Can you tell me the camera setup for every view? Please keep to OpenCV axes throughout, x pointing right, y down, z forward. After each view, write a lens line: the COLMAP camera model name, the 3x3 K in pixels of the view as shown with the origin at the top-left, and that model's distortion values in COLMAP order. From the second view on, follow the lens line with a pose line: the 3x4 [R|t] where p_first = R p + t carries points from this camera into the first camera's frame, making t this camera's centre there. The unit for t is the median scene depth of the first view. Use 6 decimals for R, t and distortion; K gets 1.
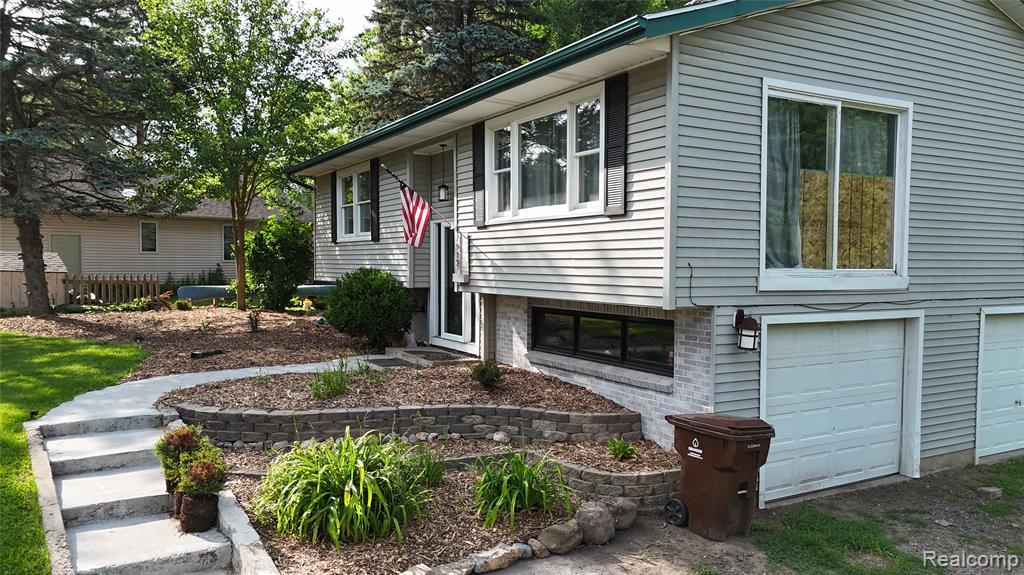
lens RADIAL K [[755.4, 0, 512.0], [0, 755.4, 287.5], [0, 0, 1]] dist [0.078518, -0.088877]
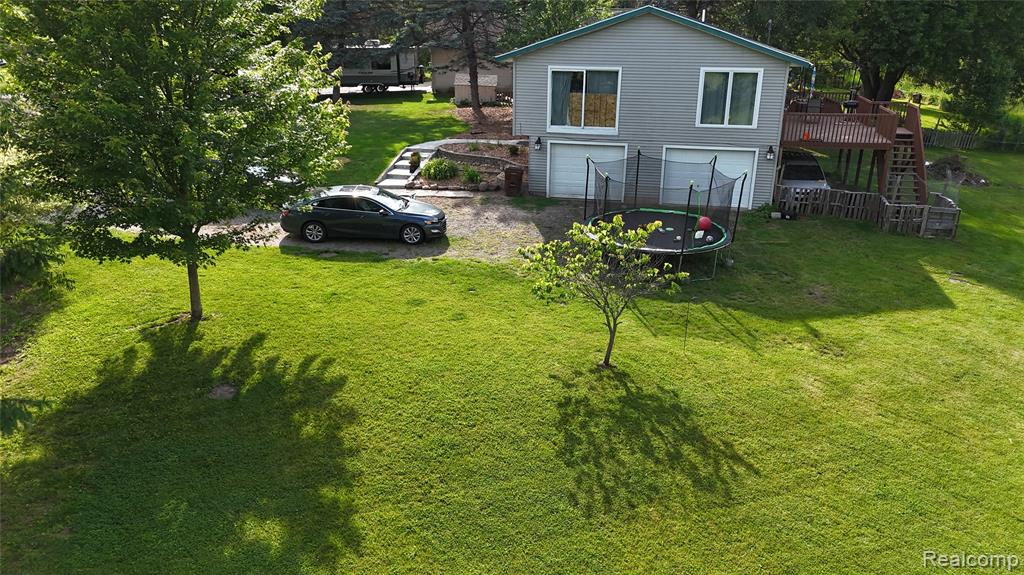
lens RADIAL K [[755.4, 0, 512.0], [0, 755.4, 287.5], [0, 0, 1]] dist [0.078518, -0.088877]
pose [[0.730268, 0.230506, -0.643098, 2.379400], [-0.025335, 0.949848, 0.311685, -0.360564], [0.682690, -0.211321, 0.699484, -1.478037]]
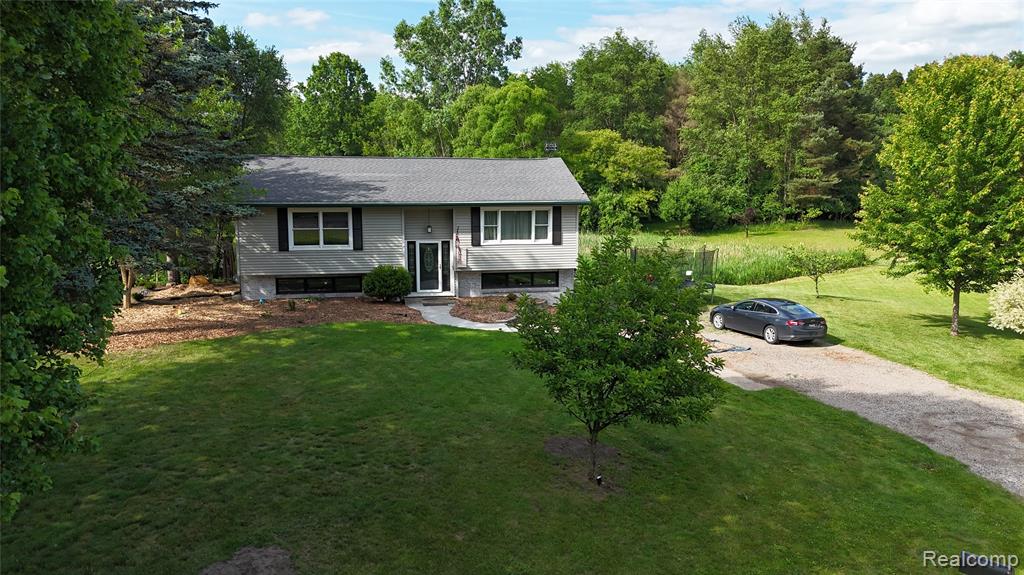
lens RADIAL K [[755.4, 0, 512.0], [0, 755.4, 287.5], [0, 0, 1]] dist [0.078518, -0.088877]
pose [[0.350285, -0.147747, 0.924917, -3.029823], [0.033118, 0.988817, 0.145412, -0.388259], [-0.936058, -0.020304, 0.351261, -0.062669]]
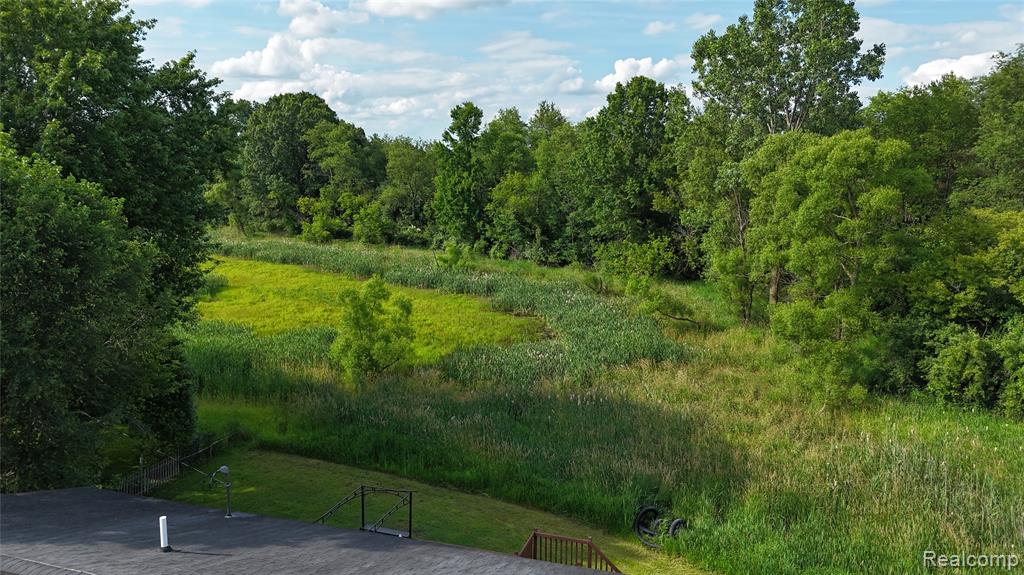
lens RADIAL K [[755.4, 0, 512.0], [0, 755.4, 287.5], [0, 0, 1]] dist [0.078518, -0.088877]
pose [[0.745621, -0.099006, 0.658974, -0.013544], [0.018404, 0.991583, 0.128155, -1.040872], [-0.666116, -0.083428, 0.741168, 0.590962]]
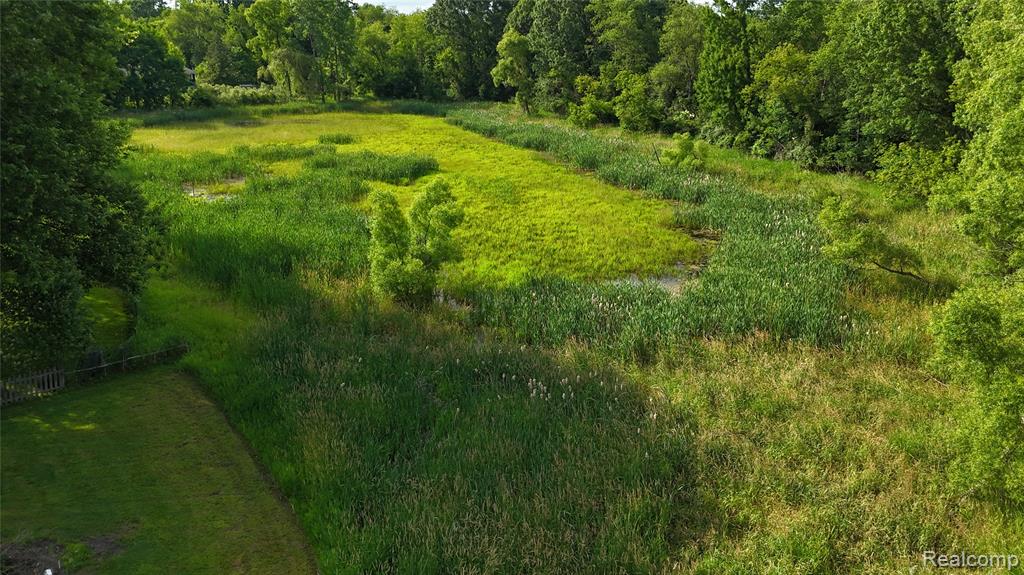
lens RADIAL K [[755.4, 0, 512.0], [0, 755.4, 287.5], [0, 0, 1]] dist [0.078518, -0.088877]
pose [[0.973302, -0.071002, 0.218270, 2.341101], [0.008701, 0.961682, 0.274028, -1.048657], [-0.229363, -0.264813, 0.936625, 0.818929]]
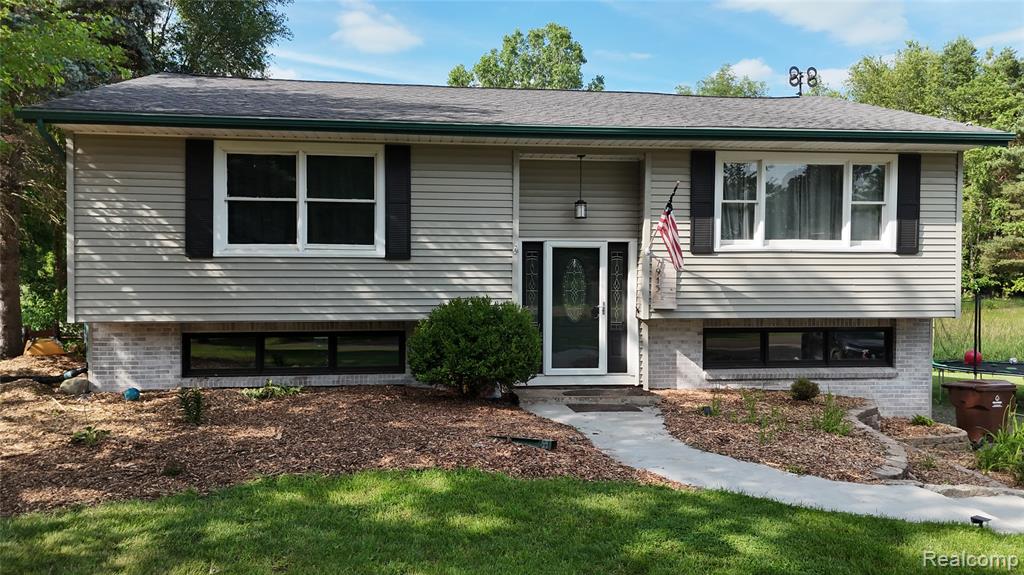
lens RADIAL K [[755.4, 0, 512.0], [0, 755.4, 287.5], [0, 0, 1]] dist [0.078518, -0.088877]
pose [[0.397216, -0.023220, 0.917431, -1.321891], [0.030507, 0.999461, 0.012088, -0.066479], [-0.917218, 0.023186, 0.397711, 1.019348]]
